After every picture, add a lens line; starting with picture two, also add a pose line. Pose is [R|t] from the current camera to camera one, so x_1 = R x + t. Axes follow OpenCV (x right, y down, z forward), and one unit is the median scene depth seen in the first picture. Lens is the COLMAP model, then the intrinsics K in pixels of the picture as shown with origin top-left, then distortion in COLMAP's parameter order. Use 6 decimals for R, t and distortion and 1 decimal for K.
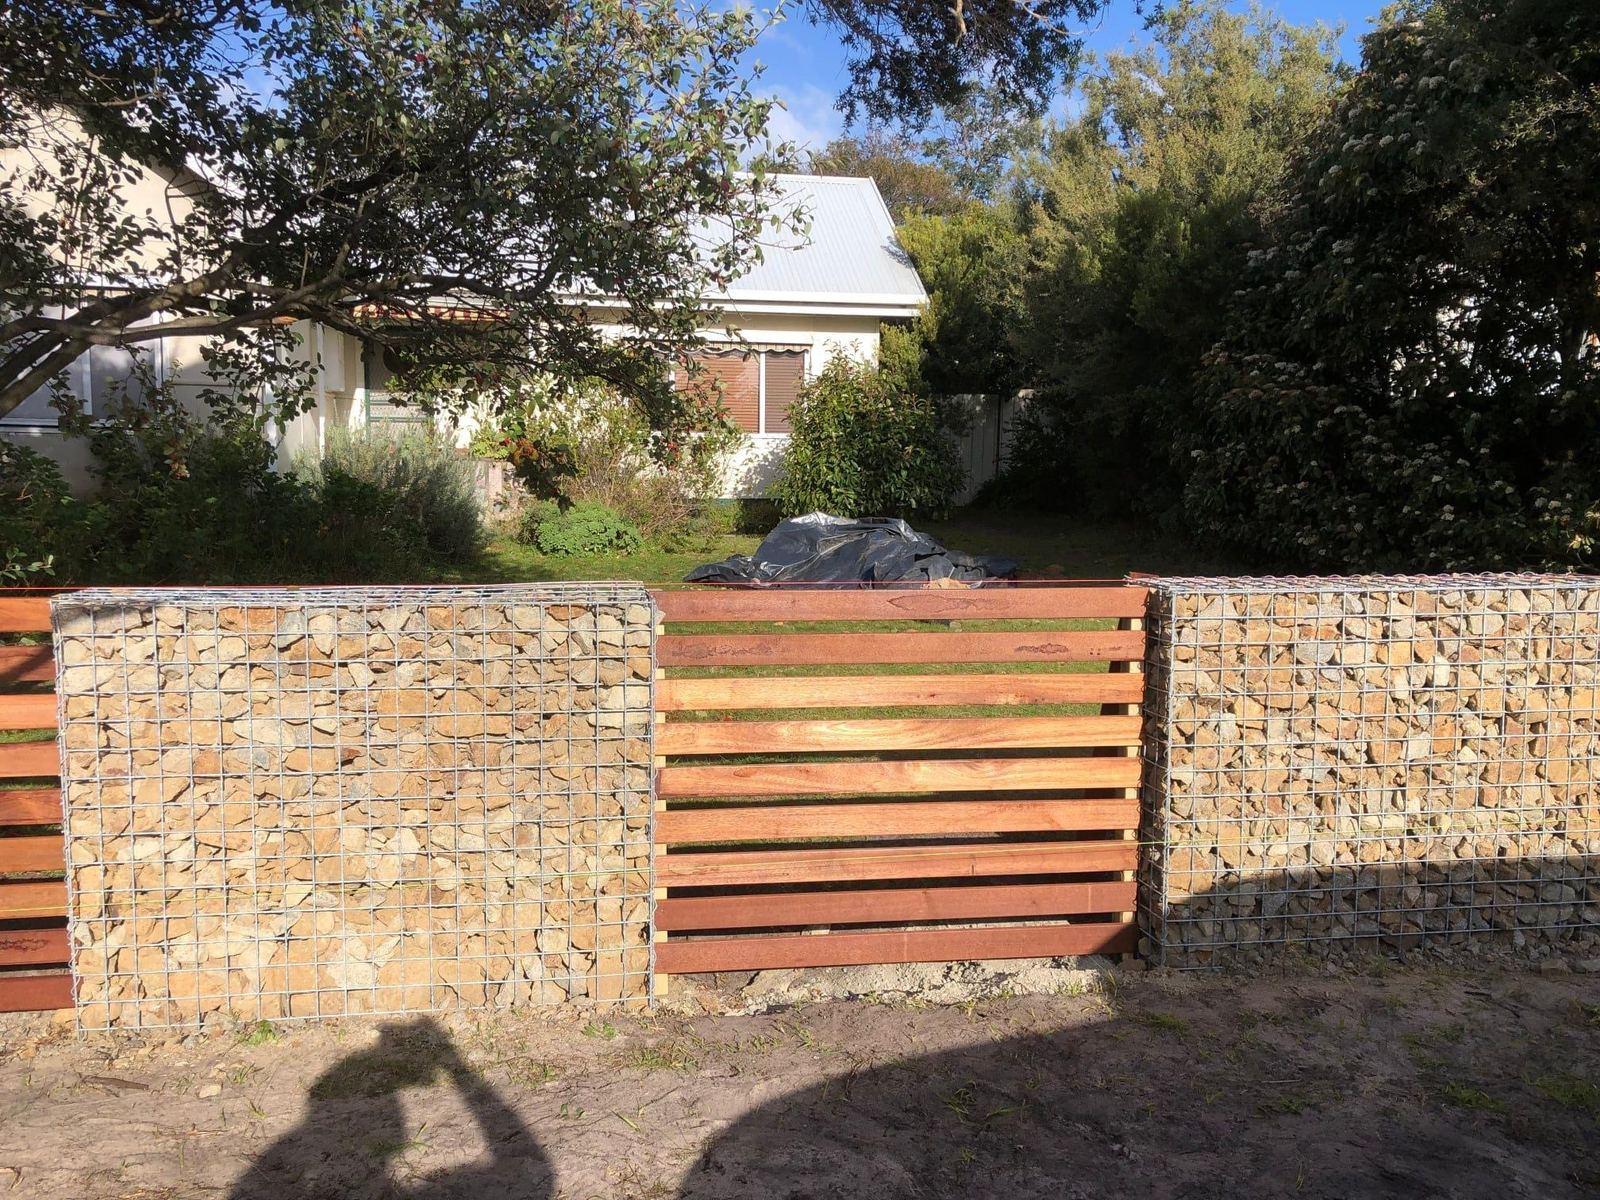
lens RADIAL K [[1322.0, 0, 778.2], [0, 1322.0, 606.3], [0, 0, 1]] dist [0.015013, -0.004784]
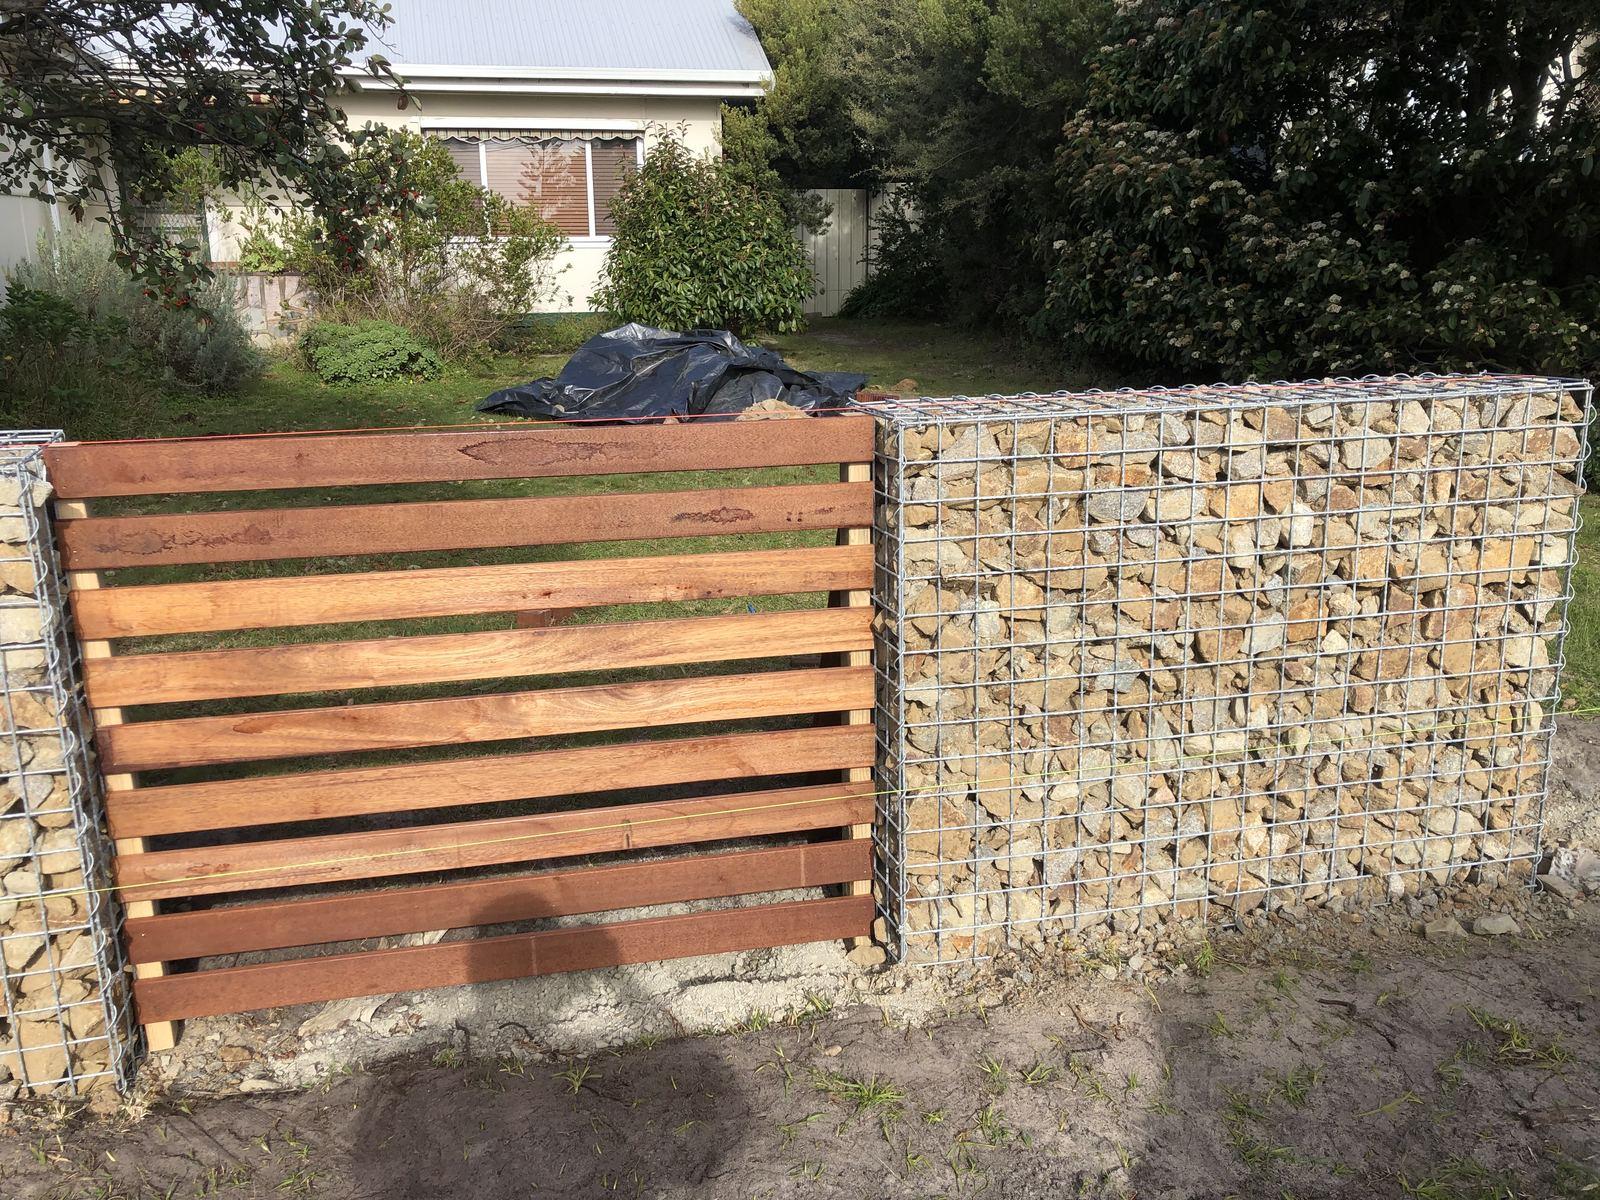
lens RADIAL K [[1322.4, 0, 781.7], [0, 1322.4, 594.3], [0, 0, 1]] dist [0.031548, -0.016048]
pose [[0.996957, -0.040065, 0.066877, 0.183835], [0.031276, 0.991328, 0.127635, -0.011274], [-0.071410, -0.125155, 0.989564, 0.331675]]
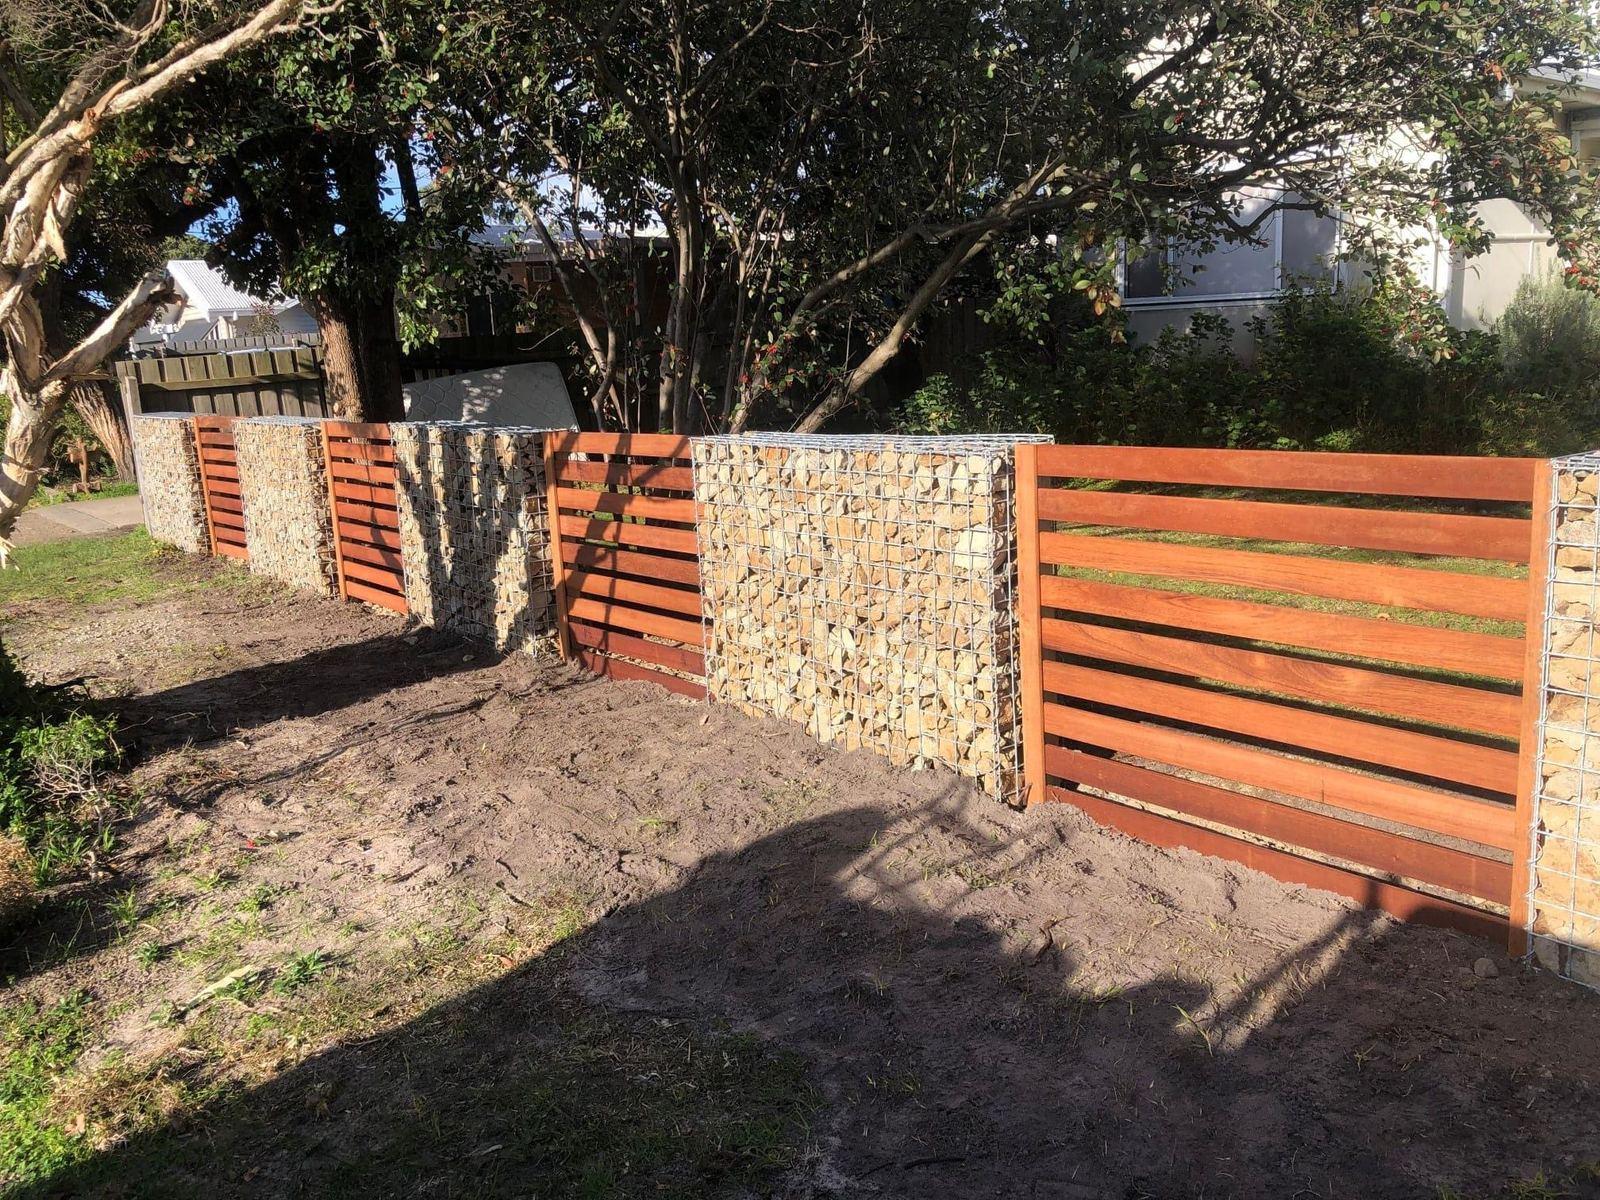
lens RADIAL K [[1310.0, 0, 754.9], [0, 1310.0, 598.4], [0, 0, 1]] dist [0.030815, -0.049371]
pose [[0.483652, 0.129137, -0.865682, 0.660721], [-0.045223, 0.991422, 0.122628, -0.007550], [0.874091, -0.020160, 0.485343, 0.292776]]
